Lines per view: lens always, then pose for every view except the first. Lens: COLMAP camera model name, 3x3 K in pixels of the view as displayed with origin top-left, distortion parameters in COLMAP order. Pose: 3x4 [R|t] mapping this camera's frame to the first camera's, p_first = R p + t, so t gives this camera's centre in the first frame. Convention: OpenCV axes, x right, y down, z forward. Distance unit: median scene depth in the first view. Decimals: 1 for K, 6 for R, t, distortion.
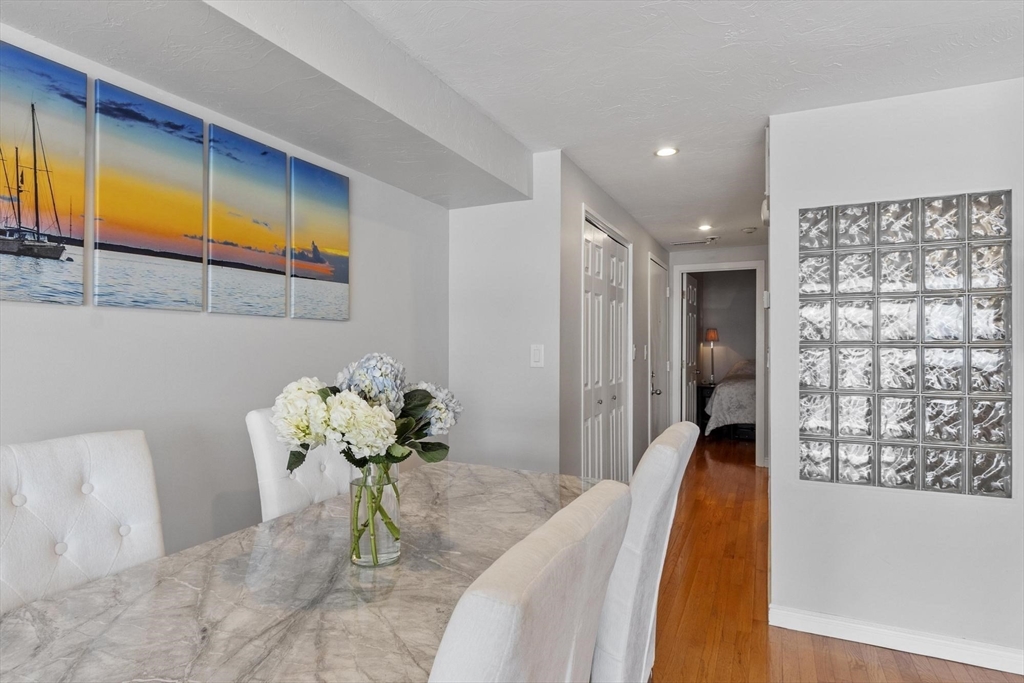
lens RADIAL K [[554.3, 0, 507.4], [0, 554.3, 343.1], [0, 0, 1]] dist [0.002874, -0.001839]
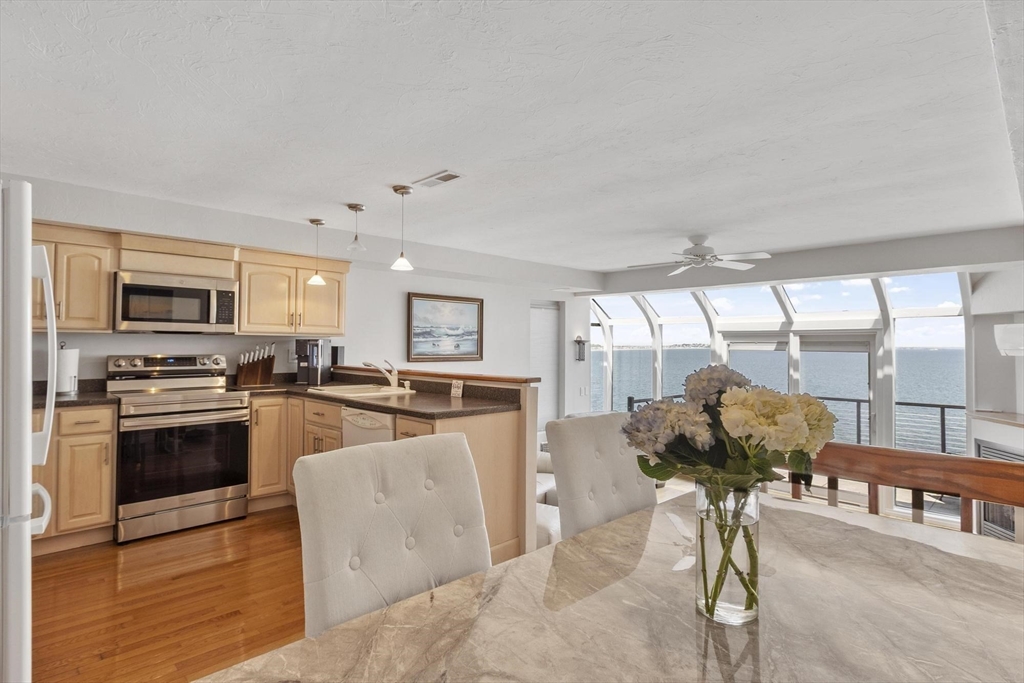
lens RADIAL K [[521.4, 0, 512.5], [0, 521.4, 333.3], [0, 0, 1]] dist [0.000290, -0.000141]
pose [[-0.936979, 0.003064, 0.349372, -0.131096], [-0.007251, 0.999576, -0.028214, -0.004351], [-0.349310, -0.028969, -0.936559, 1.155823]]
